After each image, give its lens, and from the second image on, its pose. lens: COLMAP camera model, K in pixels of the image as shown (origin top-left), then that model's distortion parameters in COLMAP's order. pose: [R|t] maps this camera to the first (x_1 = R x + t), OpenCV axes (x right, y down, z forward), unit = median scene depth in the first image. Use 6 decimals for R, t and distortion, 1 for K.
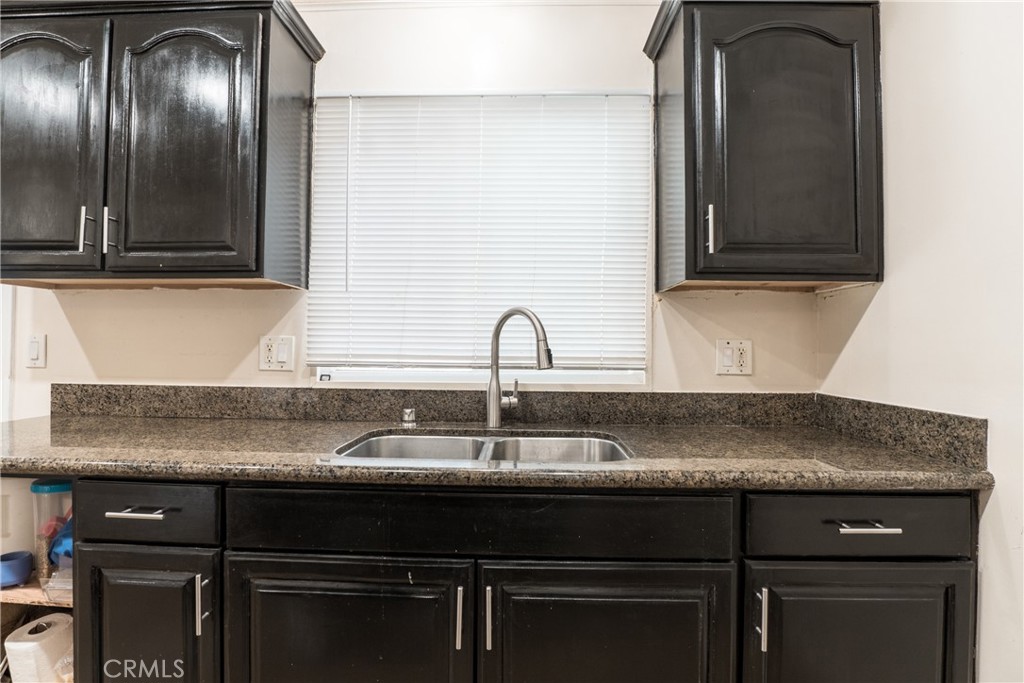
lens RADIAL K [[496.4, 0, 510.4], [0, 496.4, 345.1], [0, 0, 1]] dist [-0.043592, 0.009237]
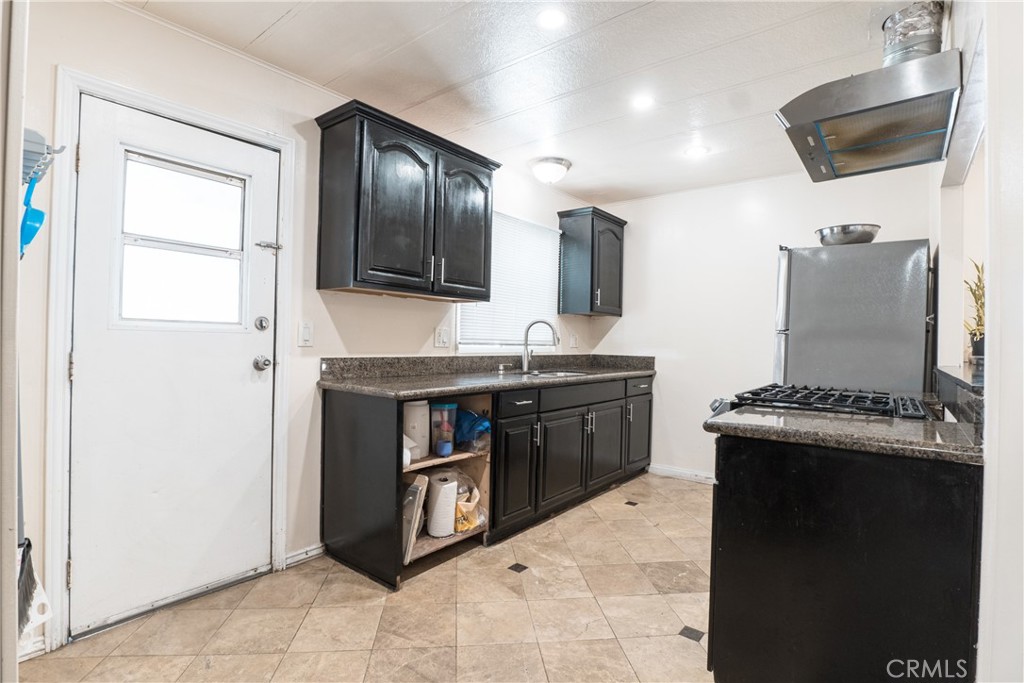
lens RADIAL K [[496.4, 0, 506.3], [0, 496.4, 341.9], [0, 0, 1]] dist [-0.043592, 0.009237]
pose [[0.606214, 0.002372, 0.795298, -1.900604], [-0.021249, 0.999687, 0.013215, 0.003899], [-0.795018, -0.024911, 0.606074, -0.310374]]
